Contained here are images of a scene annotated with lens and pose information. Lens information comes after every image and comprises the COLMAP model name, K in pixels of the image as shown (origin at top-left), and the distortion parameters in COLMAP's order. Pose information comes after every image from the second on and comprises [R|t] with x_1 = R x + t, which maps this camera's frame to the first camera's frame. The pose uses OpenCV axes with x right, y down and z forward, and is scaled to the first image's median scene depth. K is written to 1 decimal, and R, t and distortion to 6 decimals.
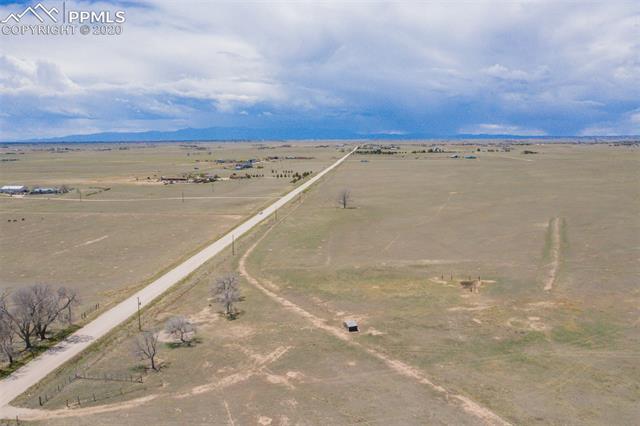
lens RADIAL K [[512.3, 0, 320.0], [0, 512.3, 213.0], [0, 0, 1]] dist [-0.014658, -0.005339]
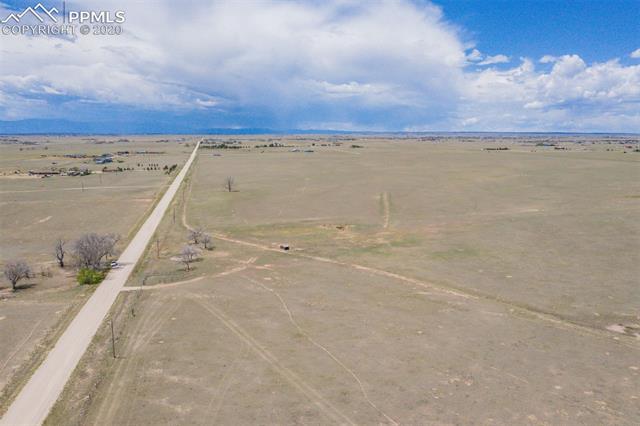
lens RADIAL K [[512.3, 0, 320.0], [0, 512.3, 213.0], [0, 0, 1]] dist [-0.014658, -0.005339]
pose [[0.947852, -0.041834, 0.315954, -0.075183], [0.038362, 0.999116, 0.017203, 0.015832], [-0.316394, -0.004185, 0.948619, -0.139452]]
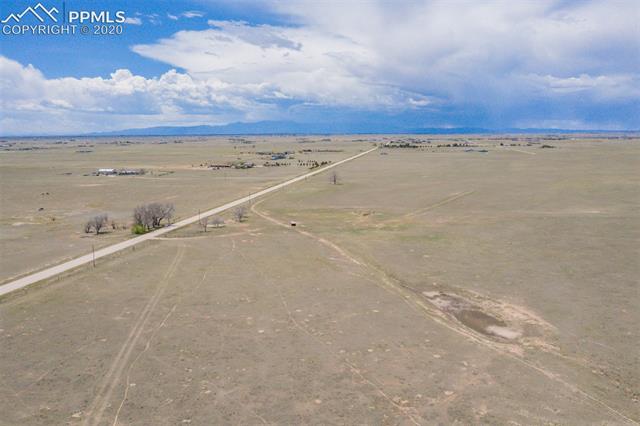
lens RADIAL K [[521.3, 0, 320.0], [0, 521.3, 213.0], [0, 0, 1]] dist [-0.008581, -0.001949]
pose [[0.995432, 0.015315, -0.094237, 0.078132], [-0.014395, 0.999842, 0.010429, 0.029894], [0.094382, -0.009025, 0.995495, -0.247479]]
